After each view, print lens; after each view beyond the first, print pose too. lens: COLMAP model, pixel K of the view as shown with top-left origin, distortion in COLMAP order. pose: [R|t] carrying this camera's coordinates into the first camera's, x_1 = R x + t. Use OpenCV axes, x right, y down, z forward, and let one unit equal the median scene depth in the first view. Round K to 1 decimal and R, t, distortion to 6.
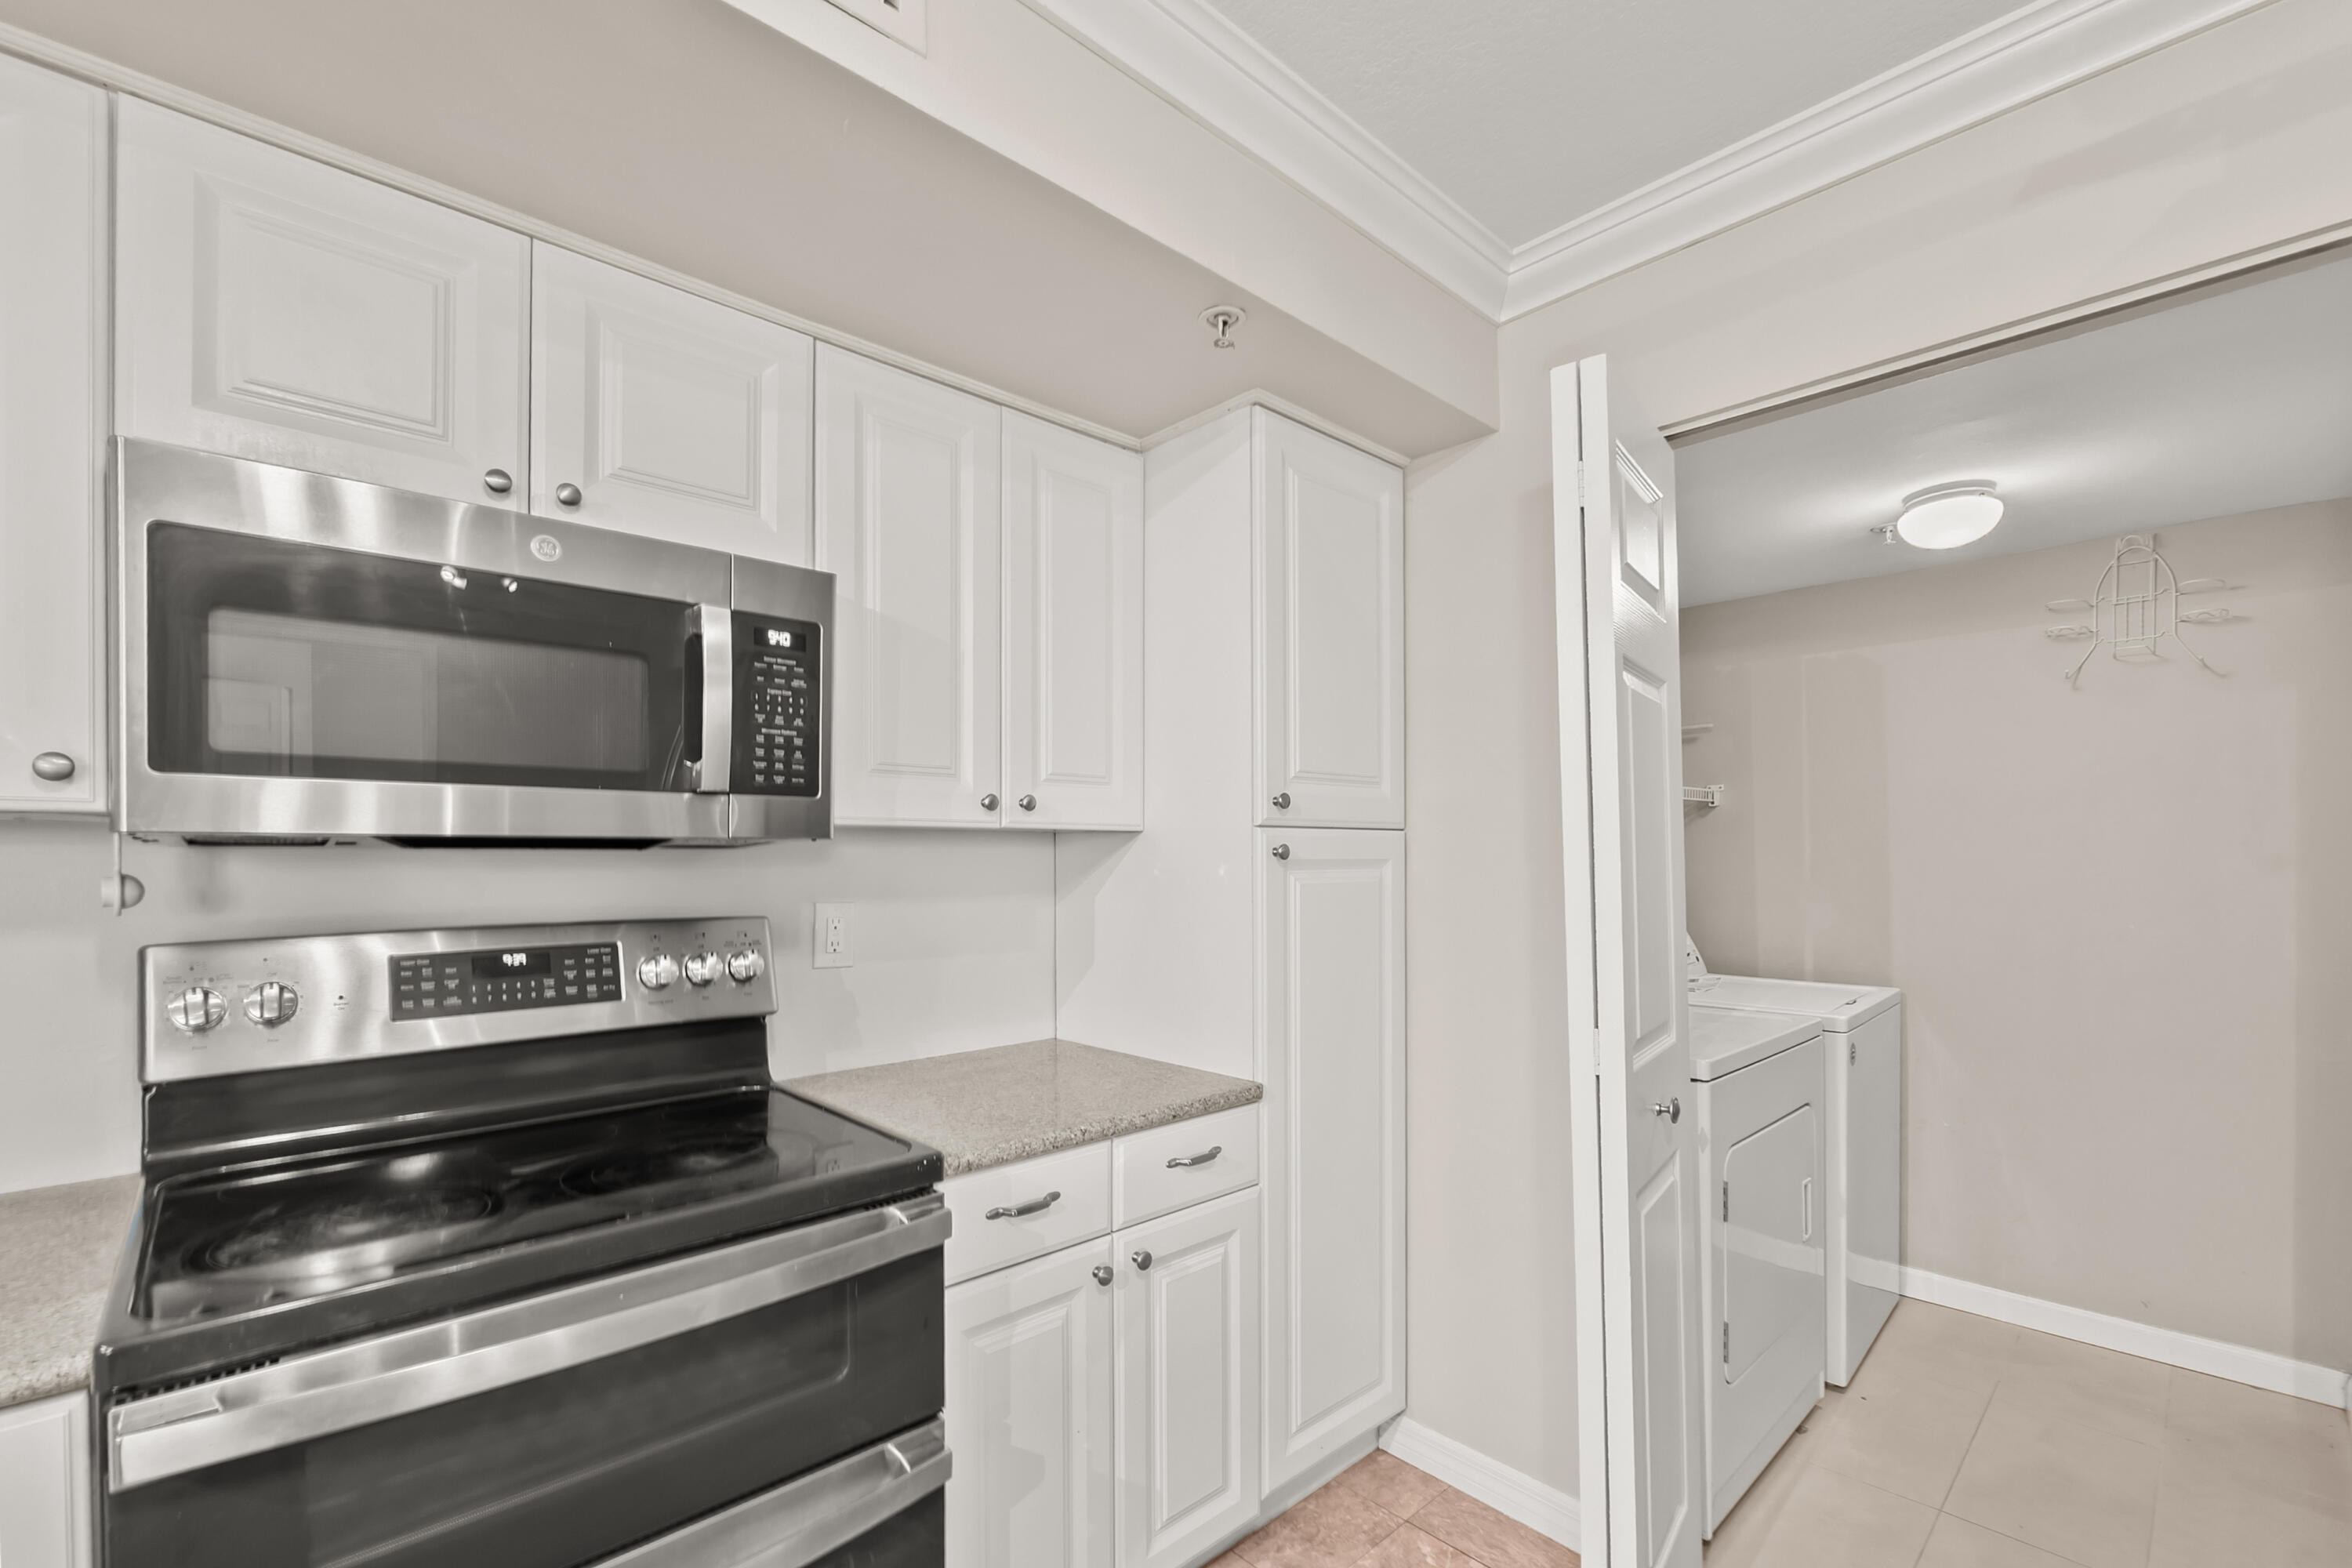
lens RADIAL K [[1022.1, 0, 1171.6], [0, 1022.1, 863.4], [0, 0, 1]] dist [-0.001842, -0.000060]
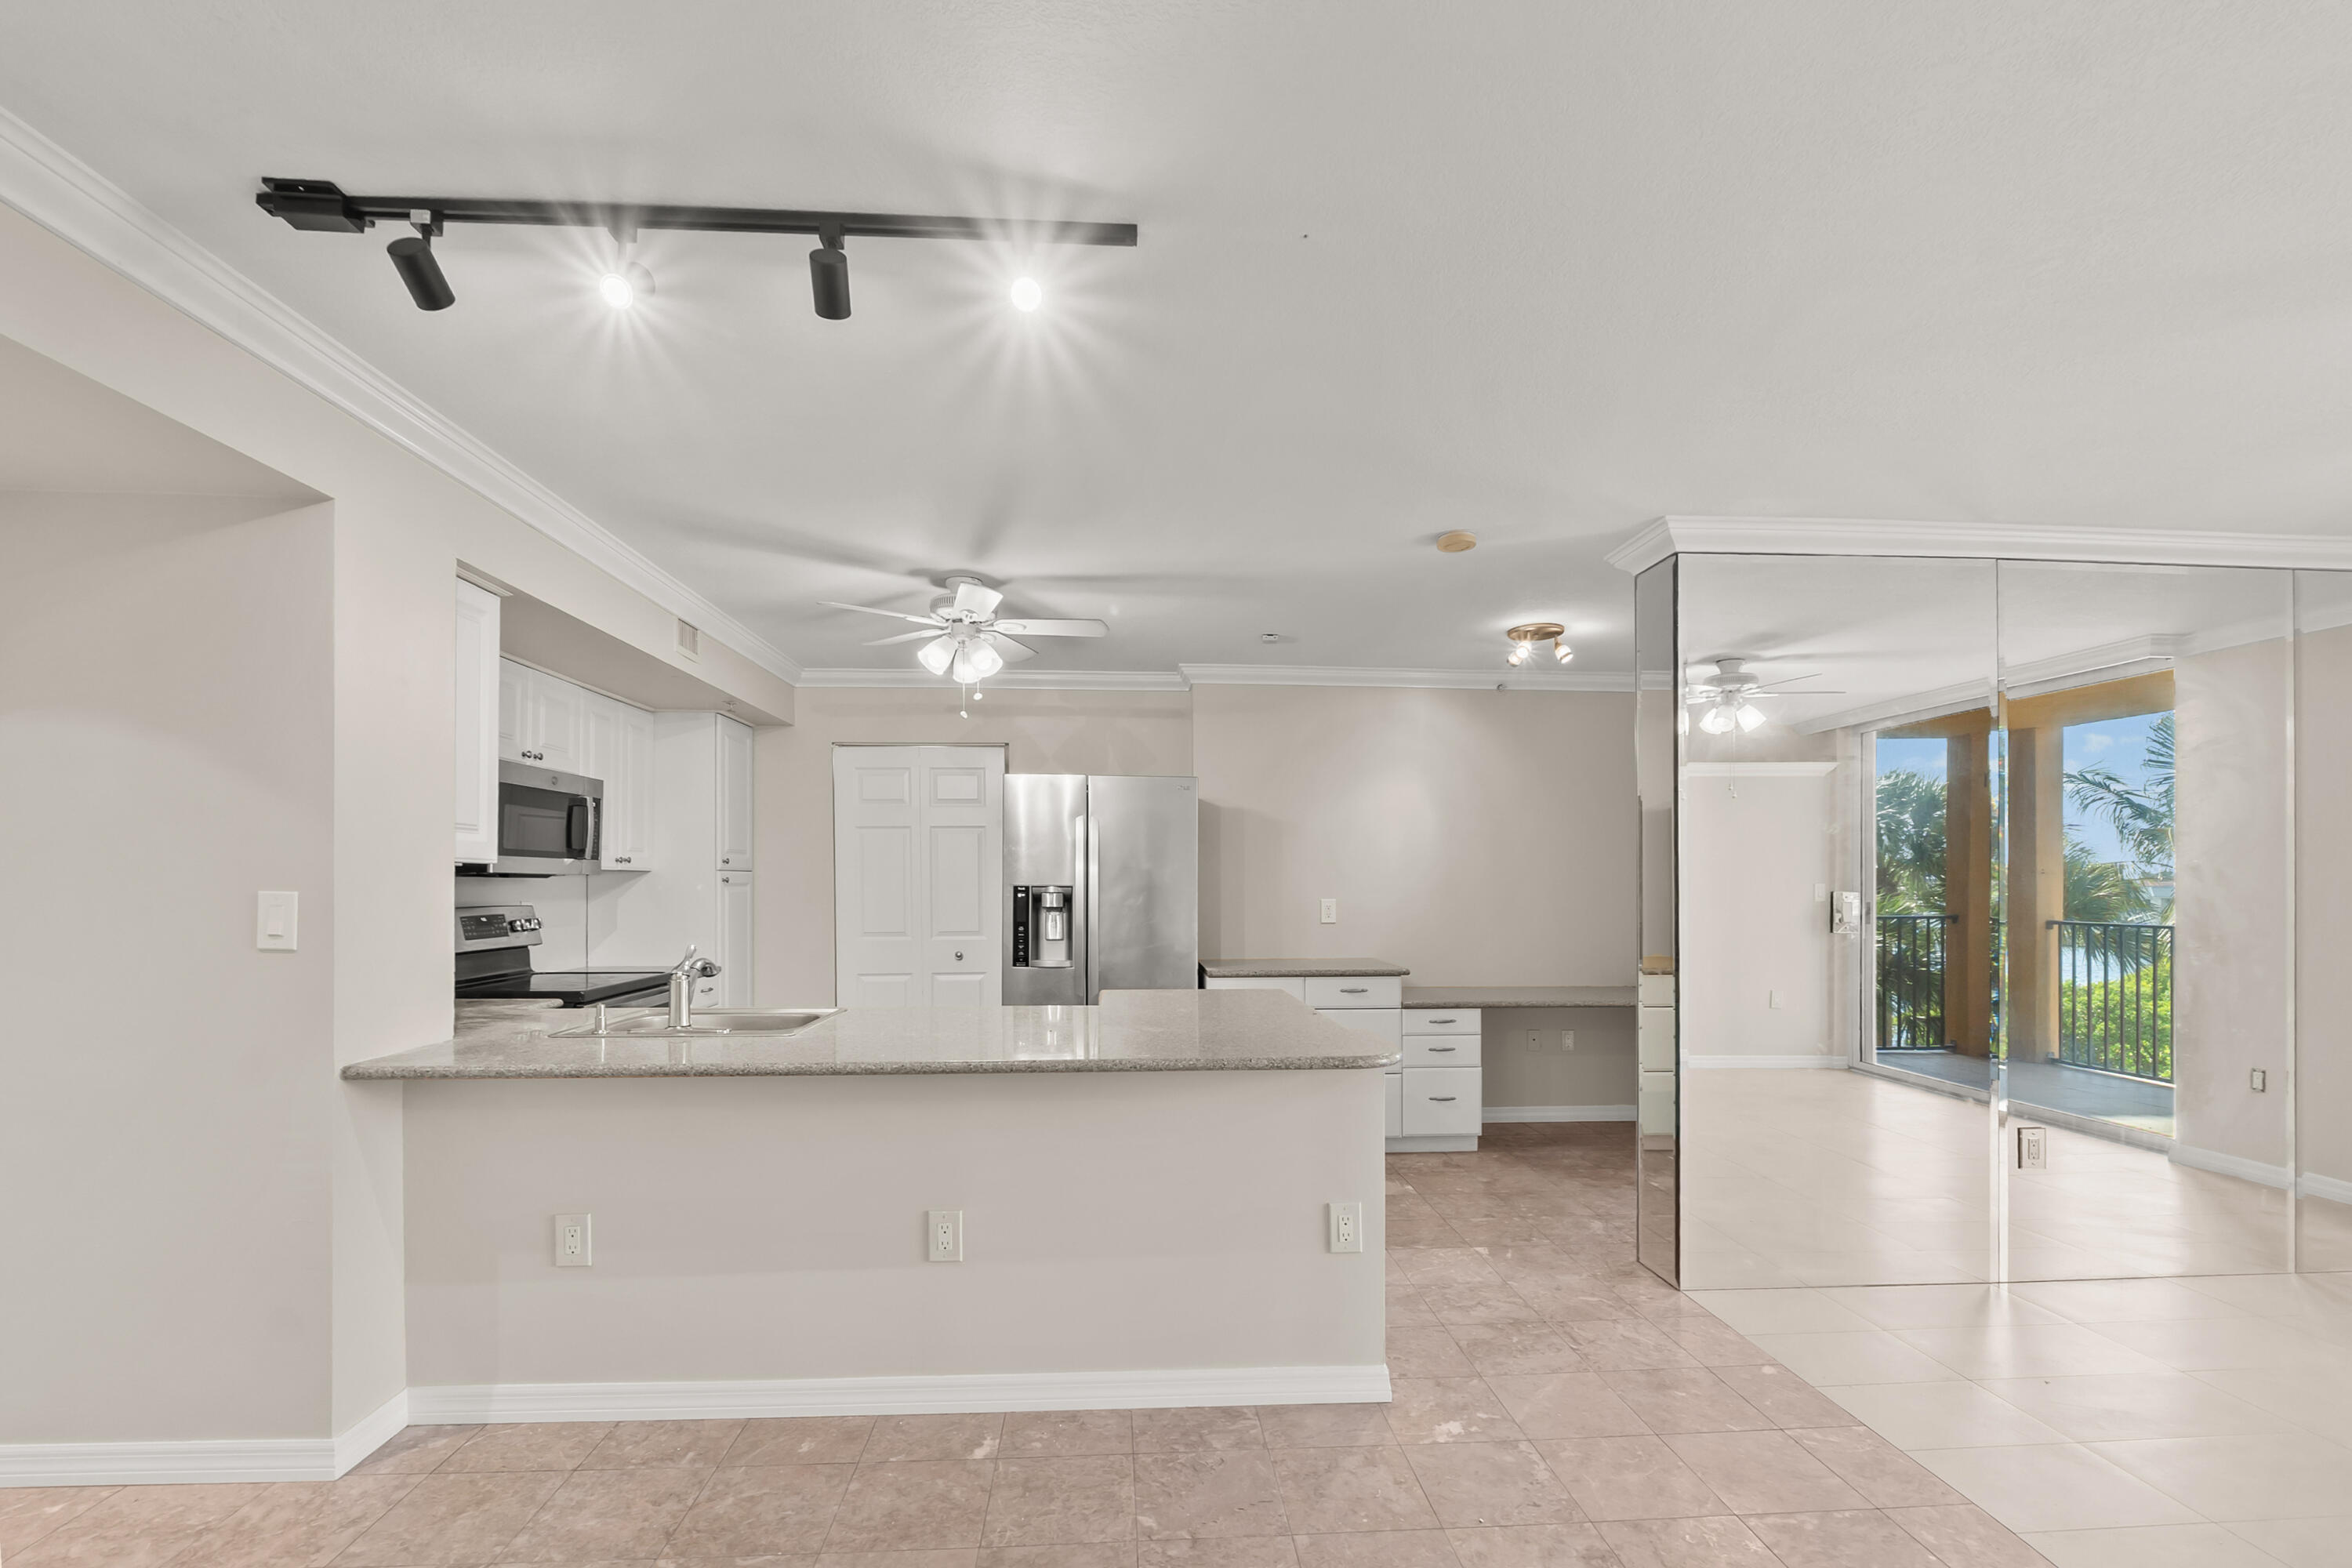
lens RADIAL K [[1012.3, 0, 1176.3], [0, 1012.3, 878.4], [0, 0, 1]] dist [-0.002777, -0.000361]
pose [[0.635157, 0.005153, 0.772366, -1.457561], [0.006001, 0.999915, -0.011607, 0.027561], [-0.772360, 0.012007, 0.635072, -1.958185]]
